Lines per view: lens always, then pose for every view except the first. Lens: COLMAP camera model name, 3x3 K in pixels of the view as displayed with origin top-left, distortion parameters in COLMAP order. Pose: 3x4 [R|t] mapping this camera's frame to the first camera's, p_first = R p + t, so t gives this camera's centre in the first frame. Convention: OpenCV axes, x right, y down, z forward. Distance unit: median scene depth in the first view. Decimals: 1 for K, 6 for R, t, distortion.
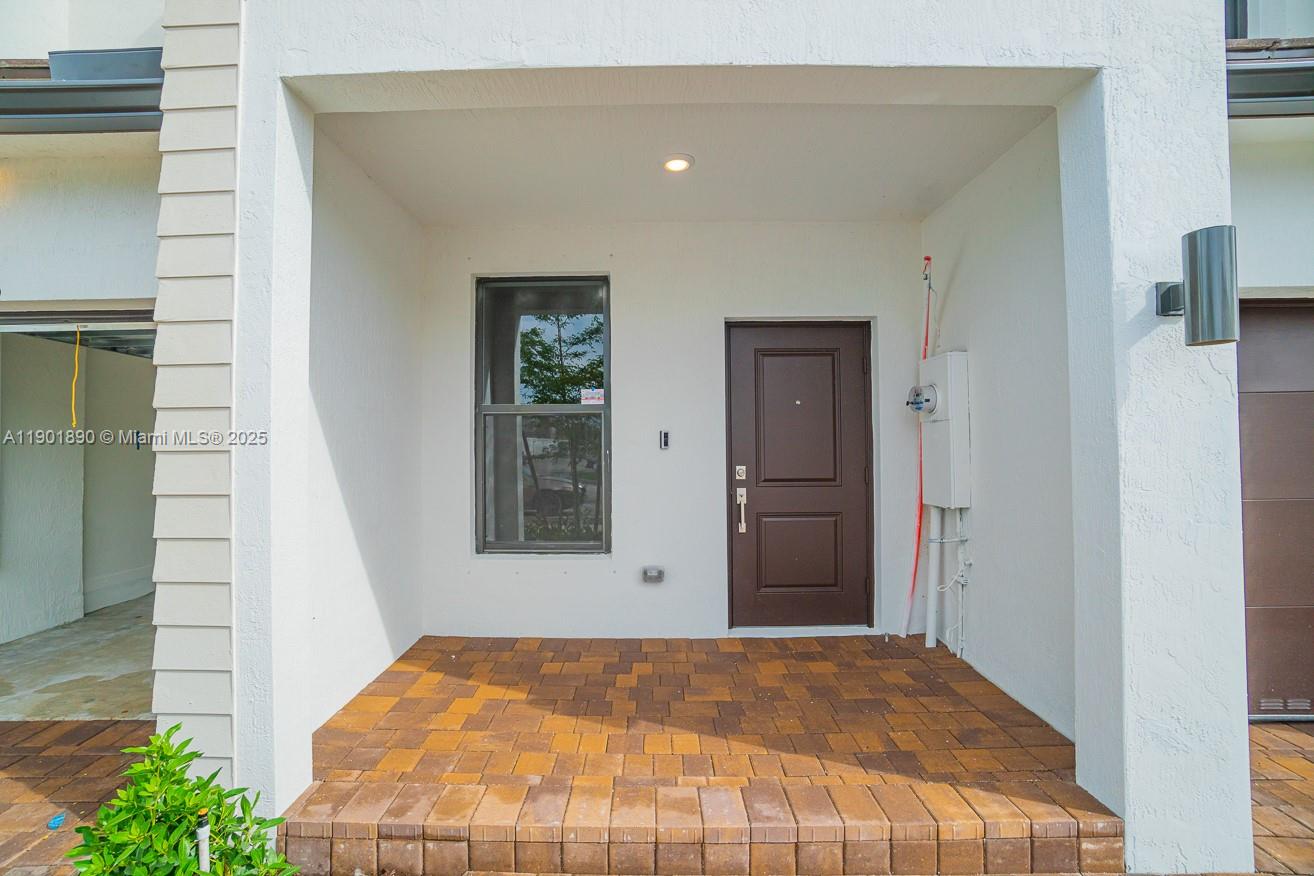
lens RADIAL K [[577.2, 0, 648.7], [0, 577.2, 430.5], [0, 0, 1]] dist [0.000580, 0.000252]
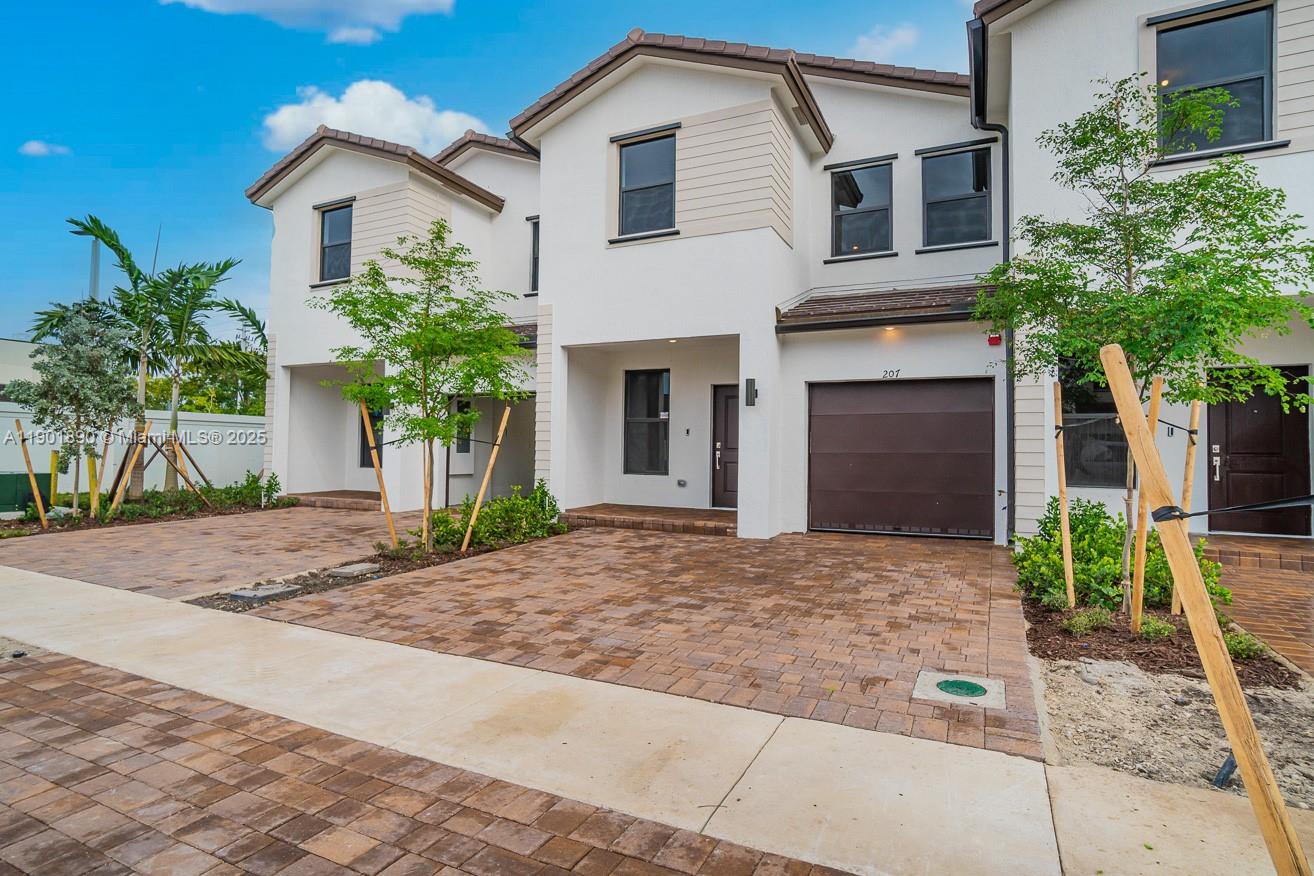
lens RADIAL K [[708.3, 0, 657.0], [0, 708.3, 438.0], [0, 0, 1]] dist [-0.041525, 0.024439]
pose [[0.901328, 0.011178, -0.432993, 1.266489], [-0.007713, 0.999923, 0.009757, 0.014261], [0.433068, -0.005455, 0.901345, -1.904807]]
